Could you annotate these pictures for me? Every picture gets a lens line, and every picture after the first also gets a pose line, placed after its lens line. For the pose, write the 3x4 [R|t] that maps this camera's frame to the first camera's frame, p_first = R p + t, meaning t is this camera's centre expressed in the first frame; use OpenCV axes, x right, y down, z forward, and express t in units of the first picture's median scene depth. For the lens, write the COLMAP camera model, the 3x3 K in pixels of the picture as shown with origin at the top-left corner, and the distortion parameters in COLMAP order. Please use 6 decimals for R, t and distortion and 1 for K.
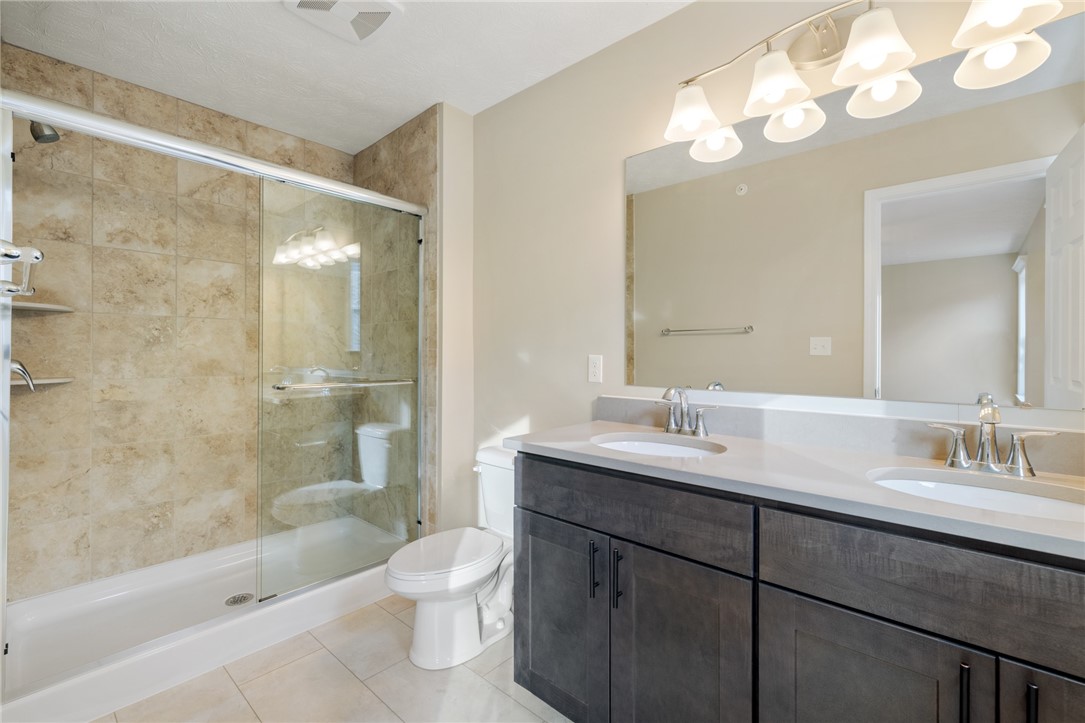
lens RADIAL K [[469.5, 0, 542.2], [0, 469.5, 358.5], [0, 0, 1]] dist [0.001811, -0.000322]
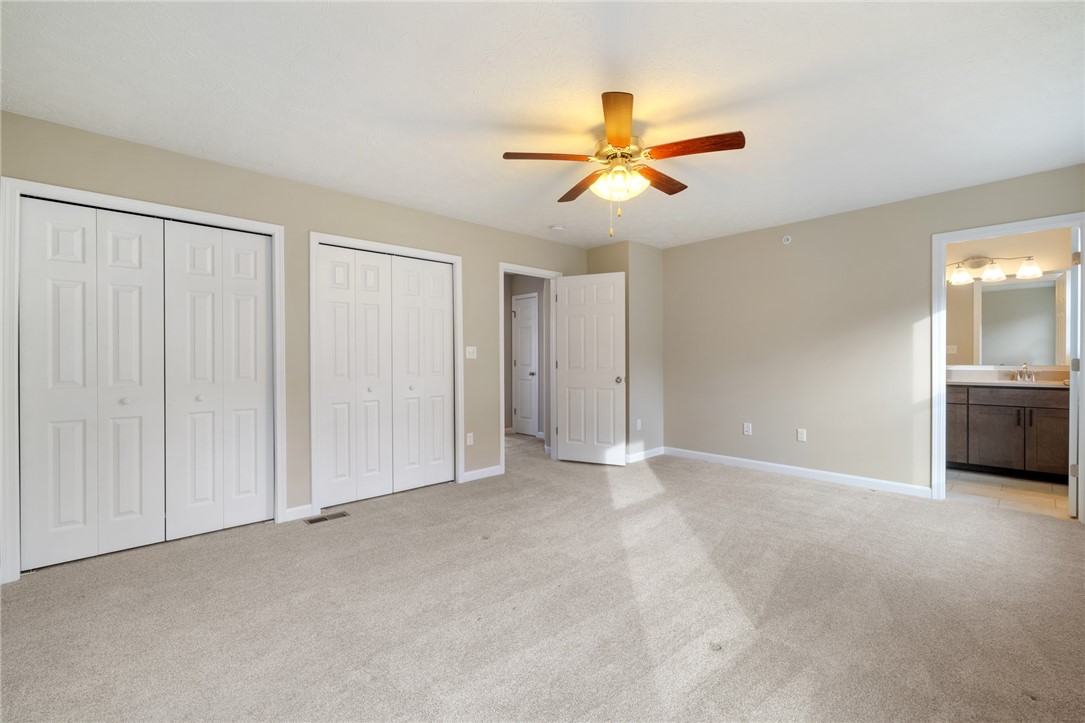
lens RADIAL K [[460.5, 0, 542.0], [0, 460.5, 355.4], [0, 0, 1]] dist [-0.000256, 0.000069]
pose [[0.996932, -0.003195, -0.078207, -3.212169], [0.002895, 0.999988, -0.003943, 0.017616], [0.078219, 0.003704, 0.996929, -3.645936]]
